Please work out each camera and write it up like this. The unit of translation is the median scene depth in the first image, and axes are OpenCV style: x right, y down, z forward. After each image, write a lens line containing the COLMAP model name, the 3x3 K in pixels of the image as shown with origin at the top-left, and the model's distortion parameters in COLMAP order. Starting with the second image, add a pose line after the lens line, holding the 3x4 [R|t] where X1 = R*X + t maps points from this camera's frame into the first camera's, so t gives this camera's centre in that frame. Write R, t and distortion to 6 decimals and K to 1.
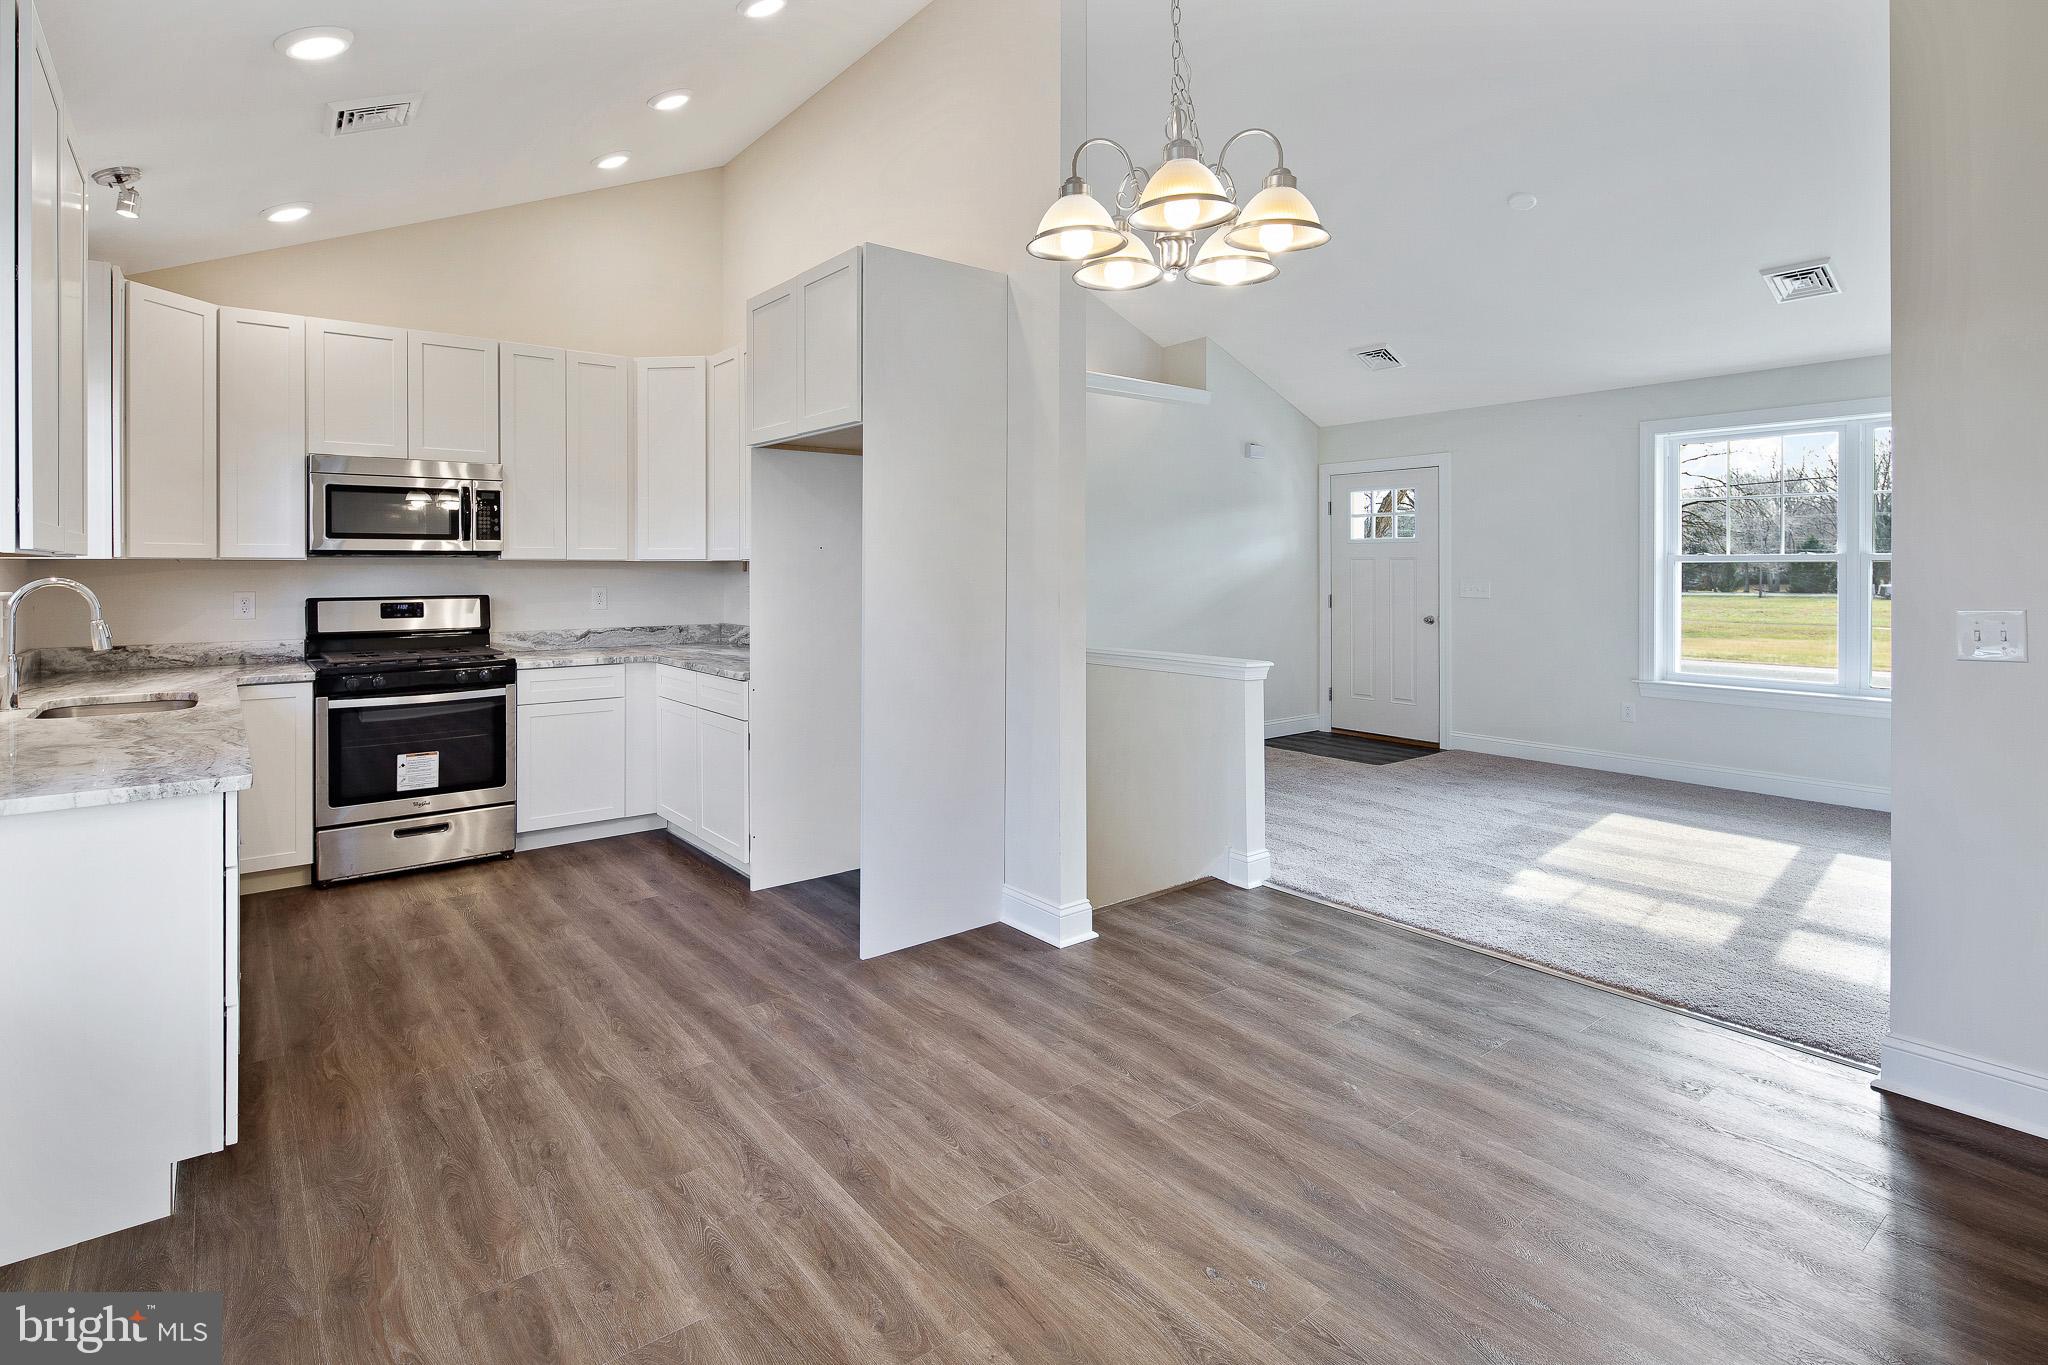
lens RADIAL K [[1005.5, 0, 1013.8], [0, 1005.5, 567.1], [0, 0, 1]] dist [0.007275, -0.005778]
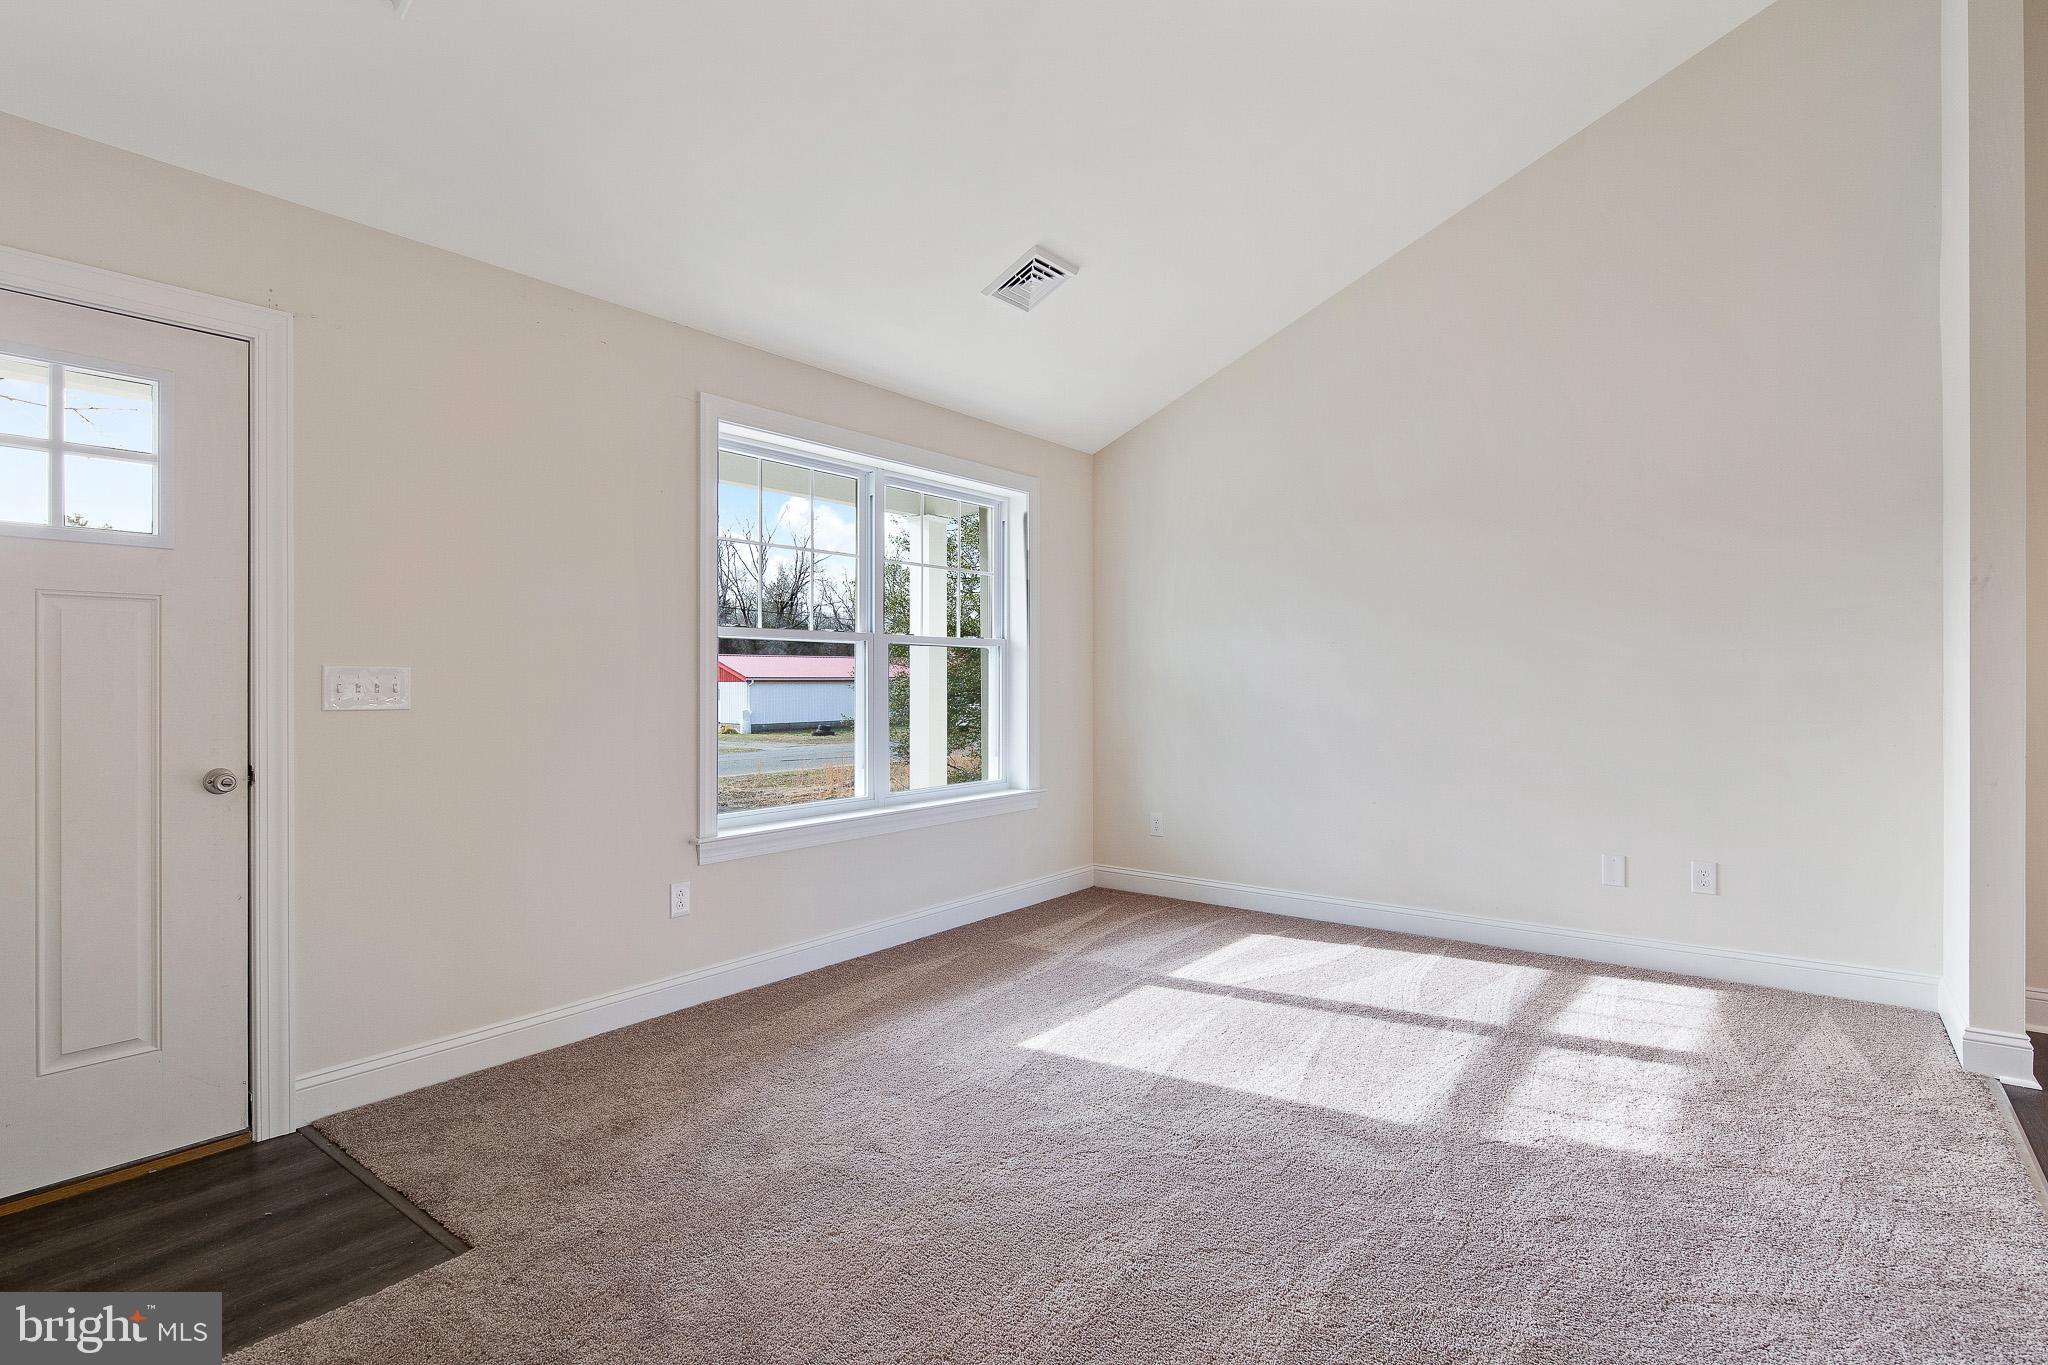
lens RADIAL K [[1005.5, 0, 1043.3], [0, 1005.5, 691.8], [0, 0, 1]] dist [0.007275, -0.005778]
pose [[-0.252705, -0.014550, 0.967434, 0.020232], [-0.002806, 0.999894, 0.014305, 0.025346], [-0.967539, 0.000900, -0.252719, 1.253453]]
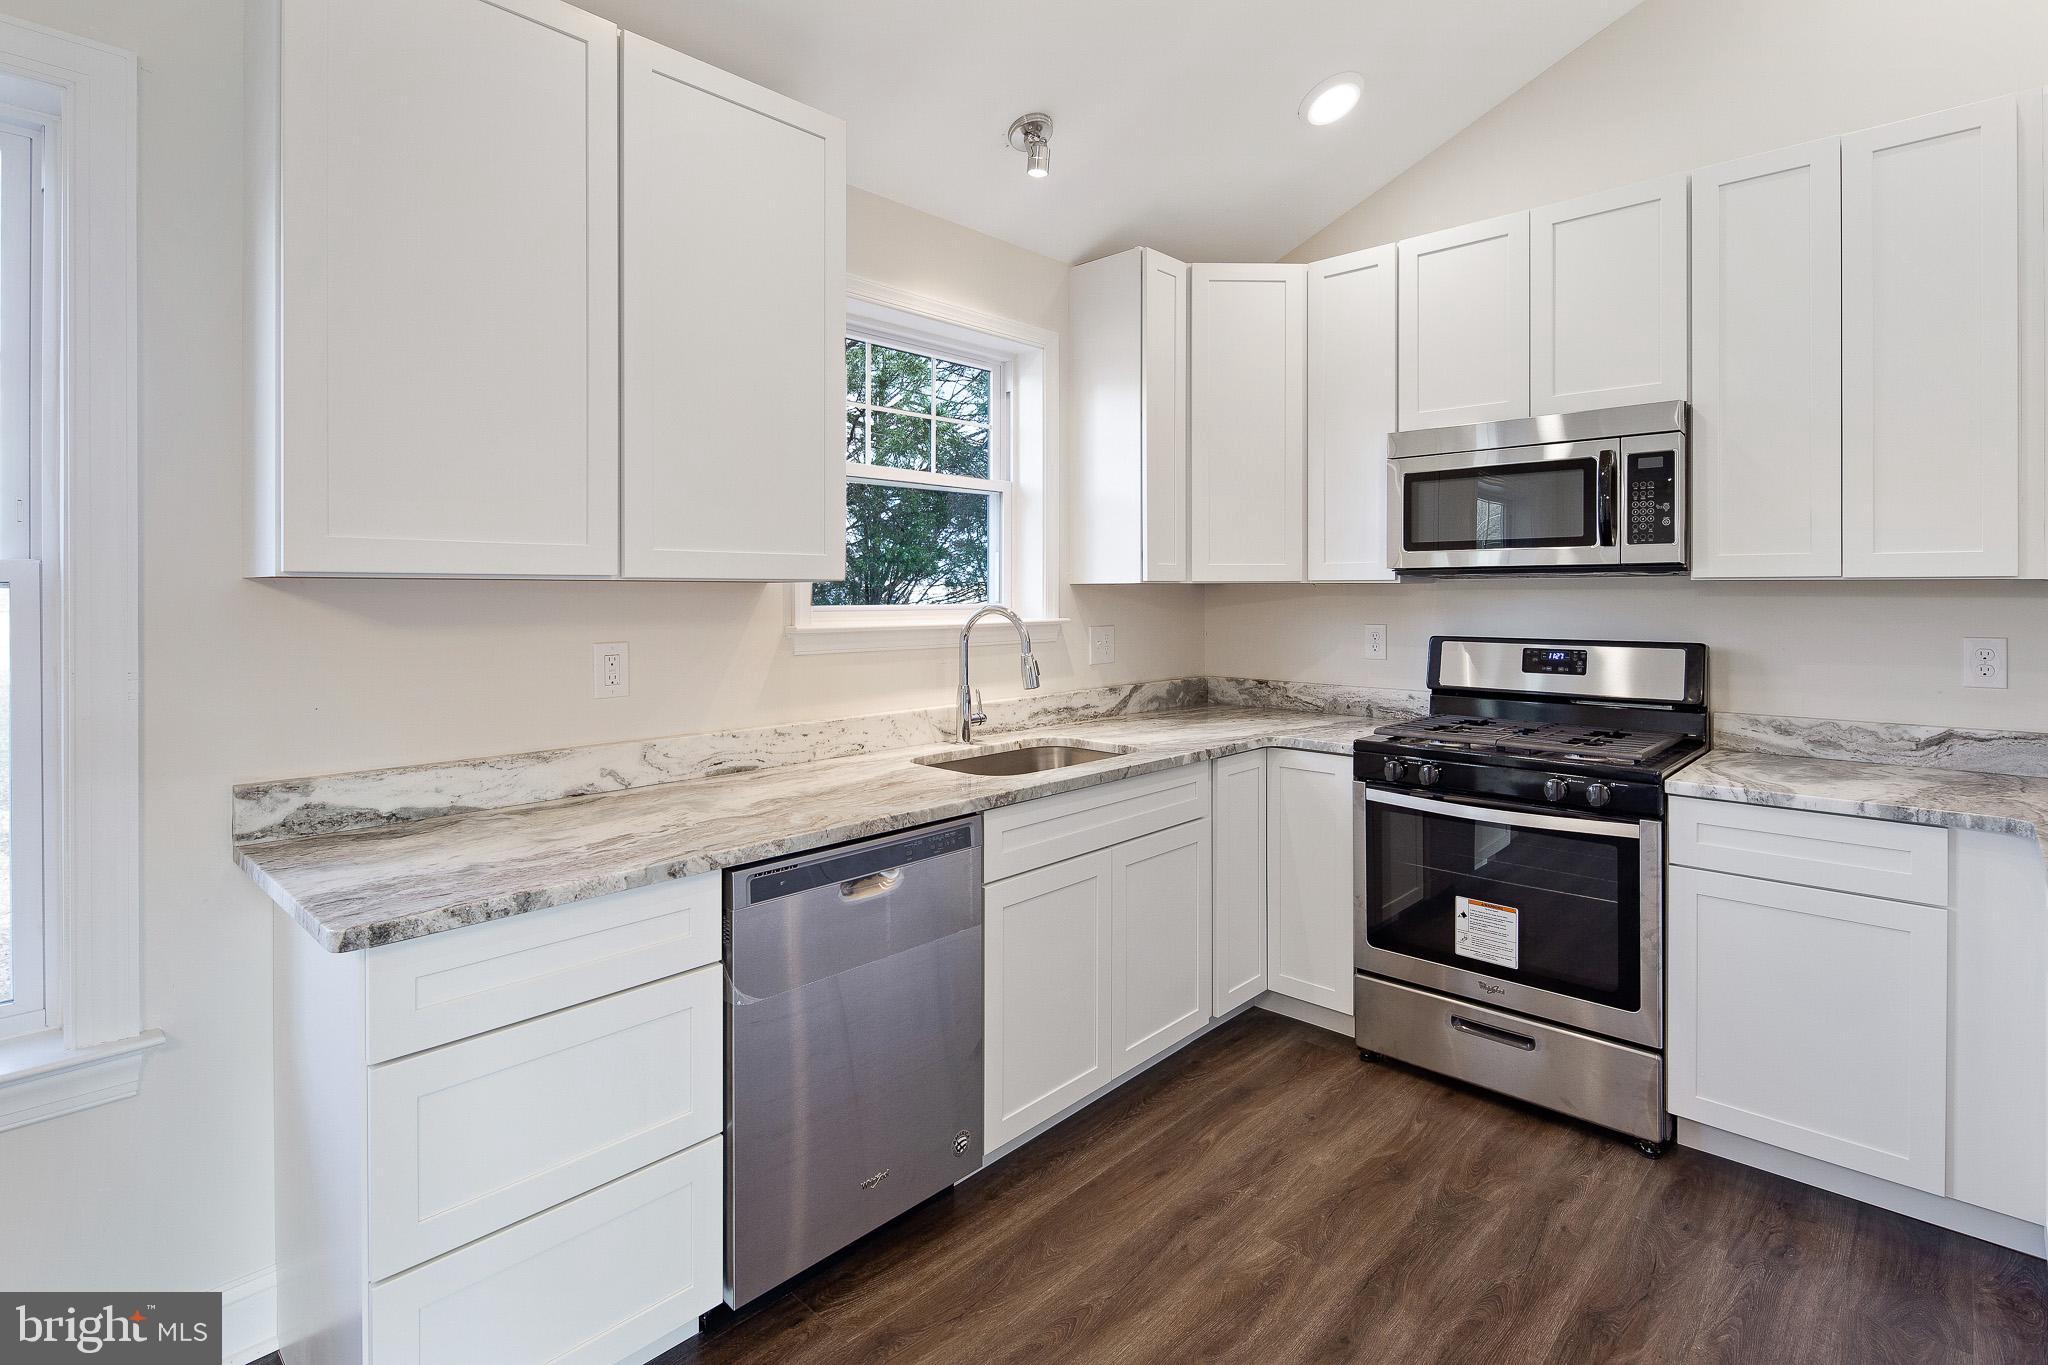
lens RADIAL K [[1005.5, 0, 1016.0], [0, 1005.5, 588.9], [0, 0, 1]] dist [0.007275, -0.005778]
pose [[0.141078, -0.000549, -0.989998, -0.031716], [-0.000887, 0.999999, -0.000681, -0.001688], [0.989998, 0.000975, 0.141077, 0.572570]]
